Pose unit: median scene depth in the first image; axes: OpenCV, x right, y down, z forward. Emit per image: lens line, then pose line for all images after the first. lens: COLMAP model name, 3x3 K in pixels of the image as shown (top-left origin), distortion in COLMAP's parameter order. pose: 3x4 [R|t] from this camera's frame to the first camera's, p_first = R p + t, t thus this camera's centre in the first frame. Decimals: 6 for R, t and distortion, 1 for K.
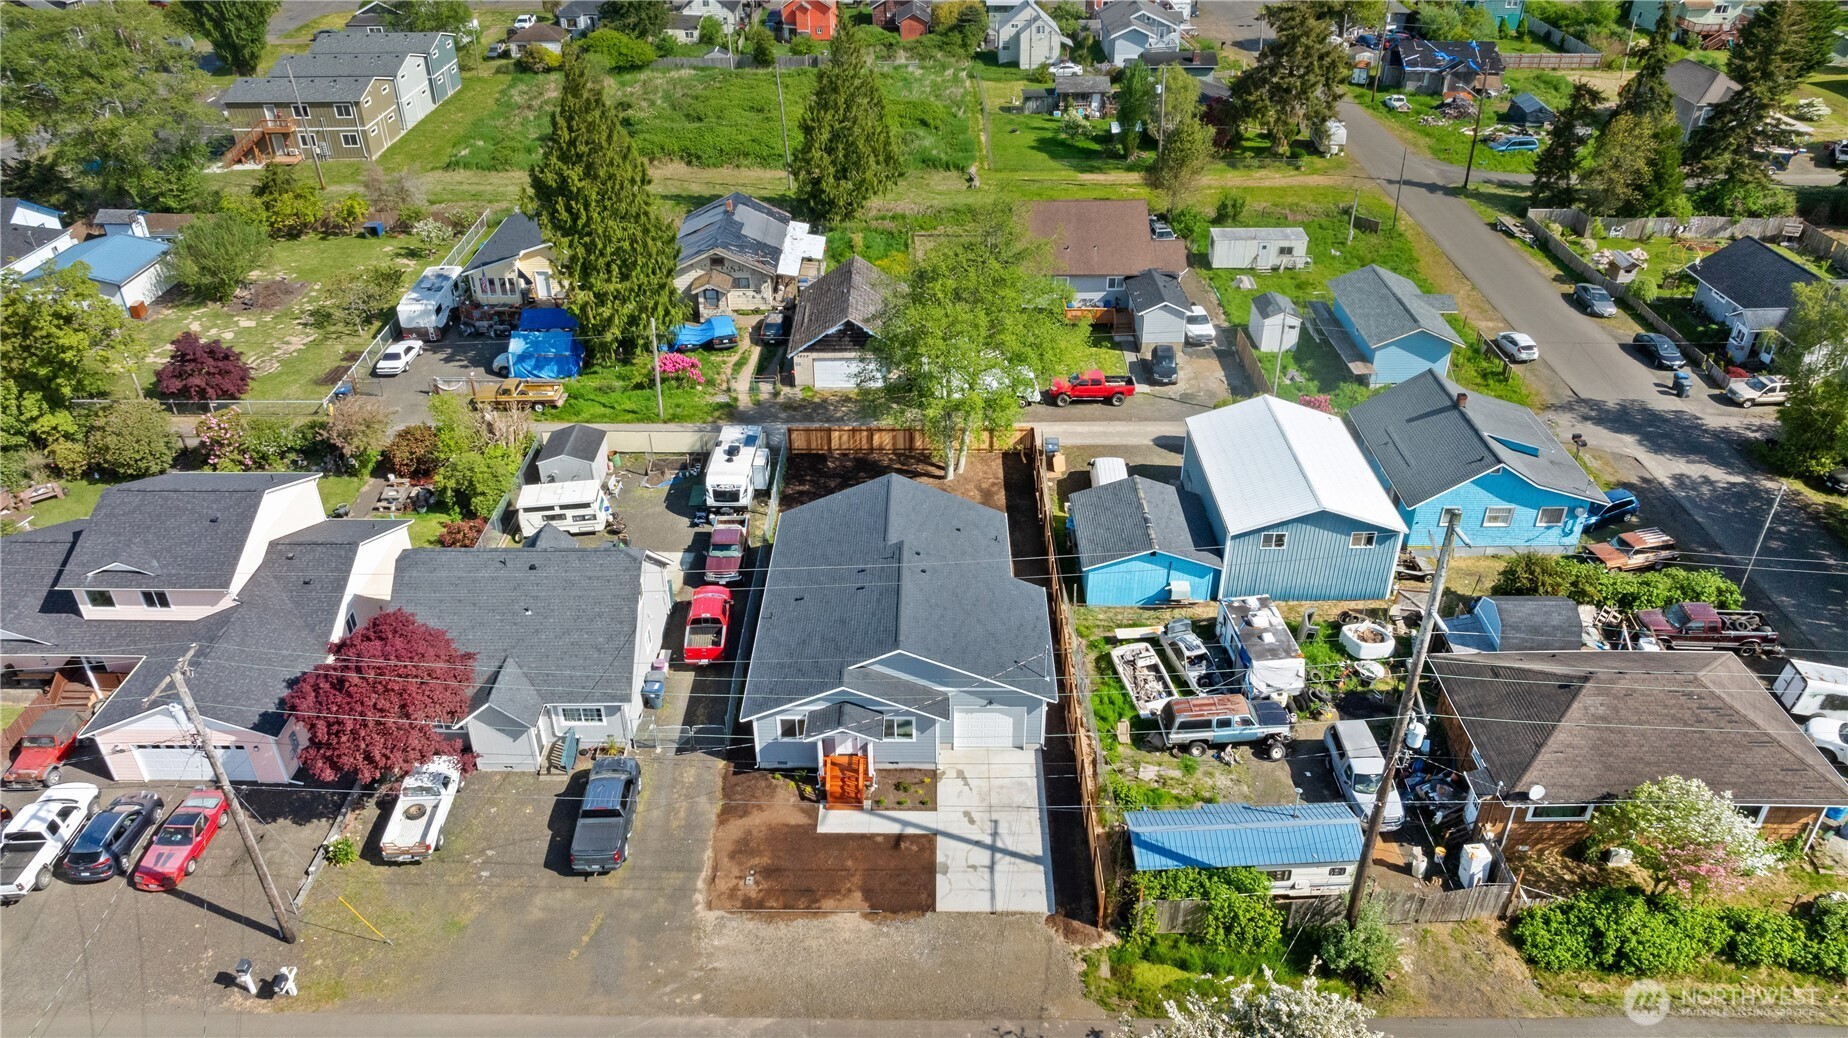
lens RADIAL K [[1249.6, 0, 924.0], [0, 1249.6, 519.0], [0, 0, 1]] dist [-0.013500, 0.000643]
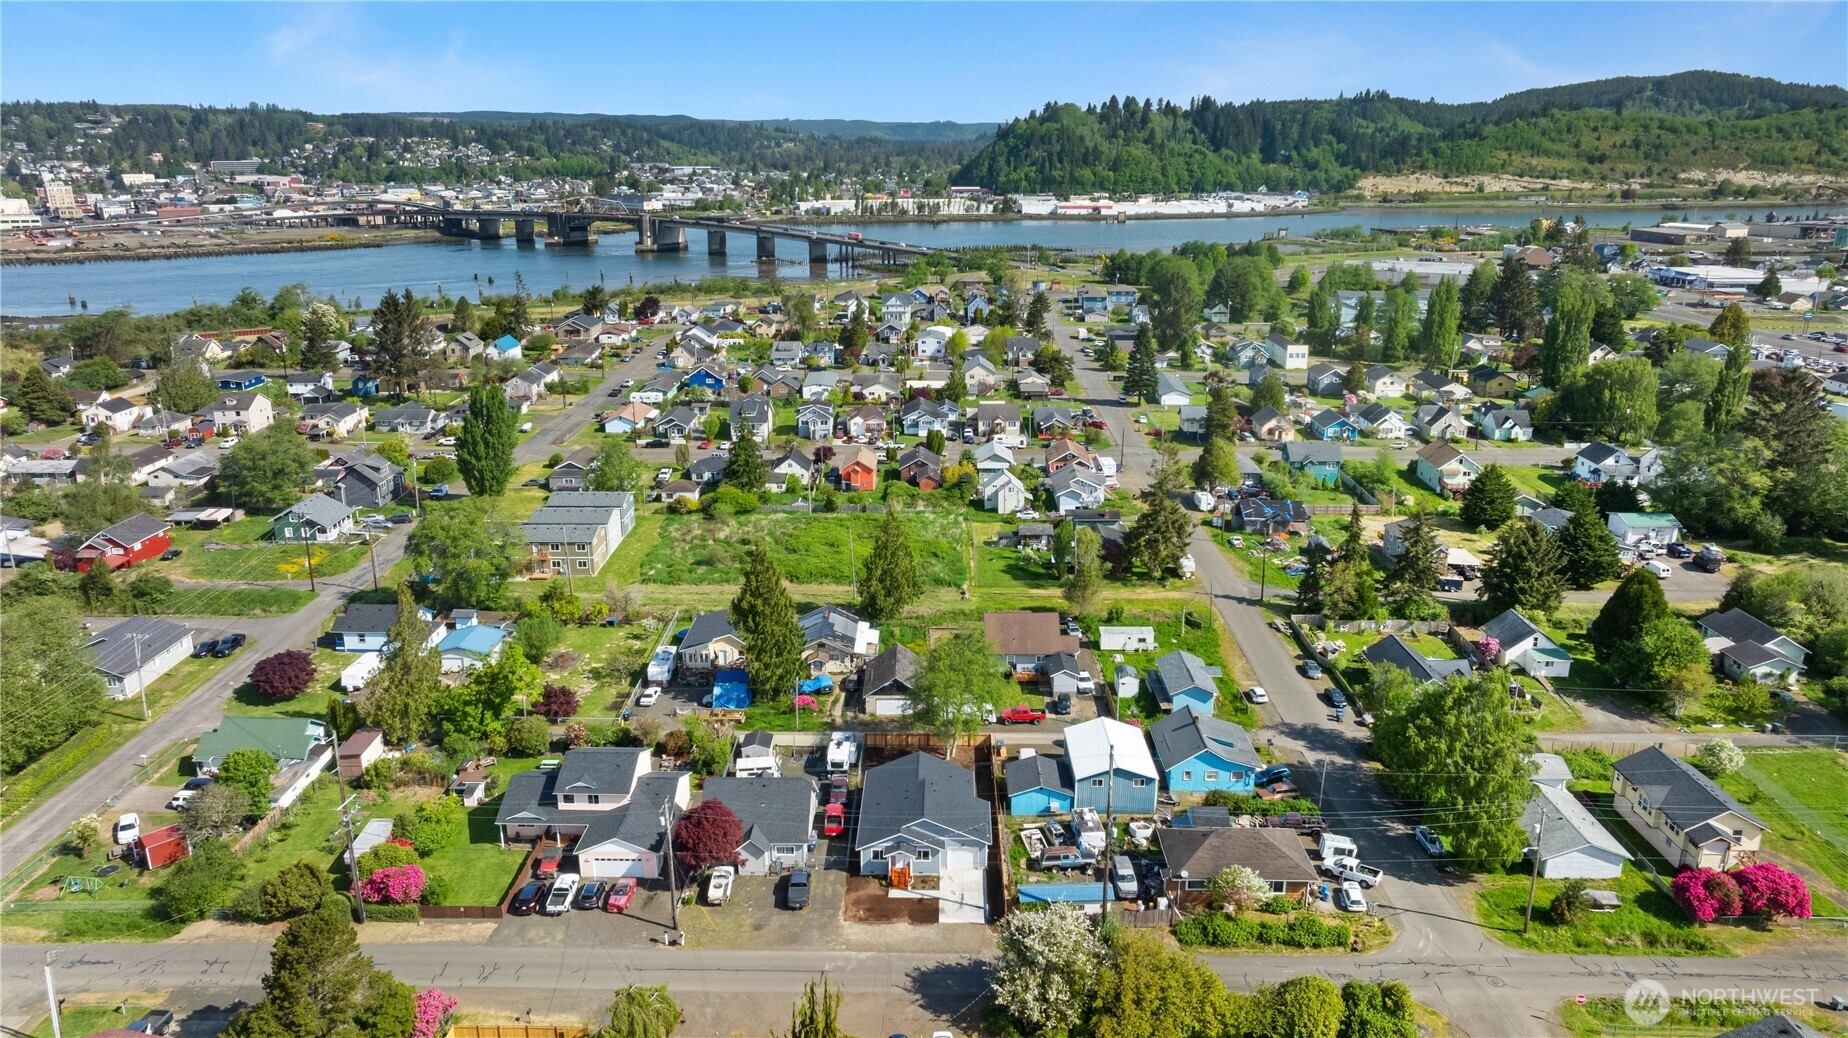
lens RADIAL K [[1249.6, 0, 924.0], [0, 1249.6, 519.0], [0, 0, 1]] dist [-0.013500, 0.000643]
pose [[0.999946, 0.006331, -0.008205, -0.002370], [-0.008359, 0.960735, -0.277341, 0.130037], [0.006127, 0.277395, 0.960737, -0.864779]]
